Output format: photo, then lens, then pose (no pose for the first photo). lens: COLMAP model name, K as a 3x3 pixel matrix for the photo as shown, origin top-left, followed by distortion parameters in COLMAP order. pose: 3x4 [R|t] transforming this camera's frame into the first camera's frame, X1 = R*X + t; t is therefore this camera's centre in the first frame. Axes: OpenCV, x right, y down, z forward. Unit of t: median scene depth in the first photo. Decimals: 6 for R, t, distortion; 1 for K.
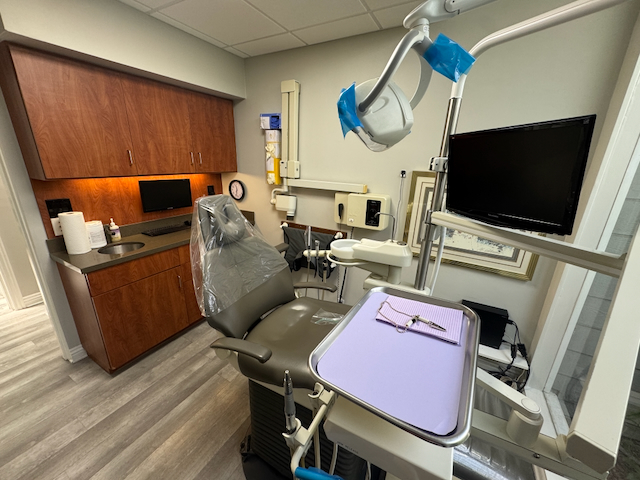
lens RADIAL K [[257.3, 0, 320.0], [0, 257.3, 240.0], [0, 0, 1]] dist [0.001104, -0.000005]
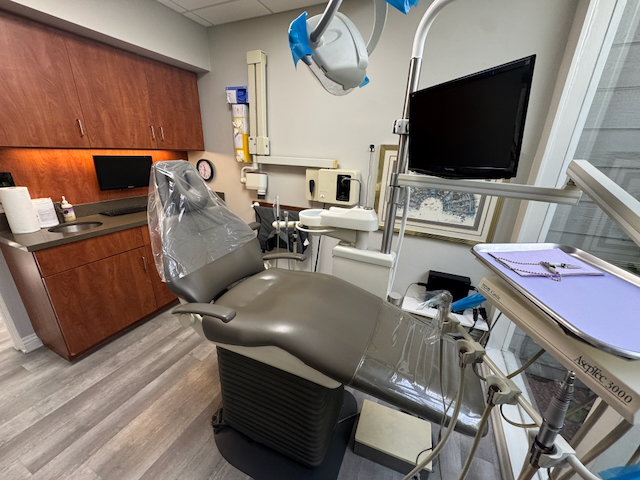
lens RADIAL K [[256.6, 0, 320.0], [0, 256.6, 240.0], [0, 0, 1]] dist [-0.000350, 0.000358]
pose [[0.996278, -0.024643, 0.082595, 0.029715], [0.022136, 0.999270, 0.031142, 0.072025], [-0.083302, -0.029197, 0.996096, 0.004462]]
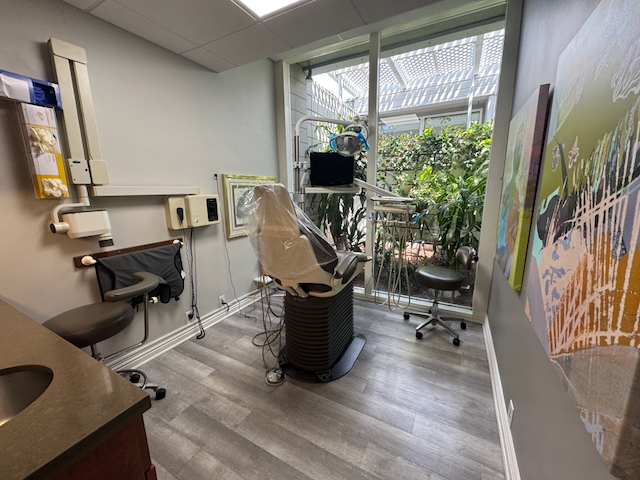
lens RADIAL K [[256.6, 0, 320.0], [0, 256.6, 240.0], [0, 0, 1]] dist [-0.000350, 0.000358]
pose [[-0.018546, -0.222558, 0.974743, -1.066565], [0.320829, 0.922031, 0.216627, -0.080243], [-0.946956, 0.316744, 0.054303, 0.573150]]
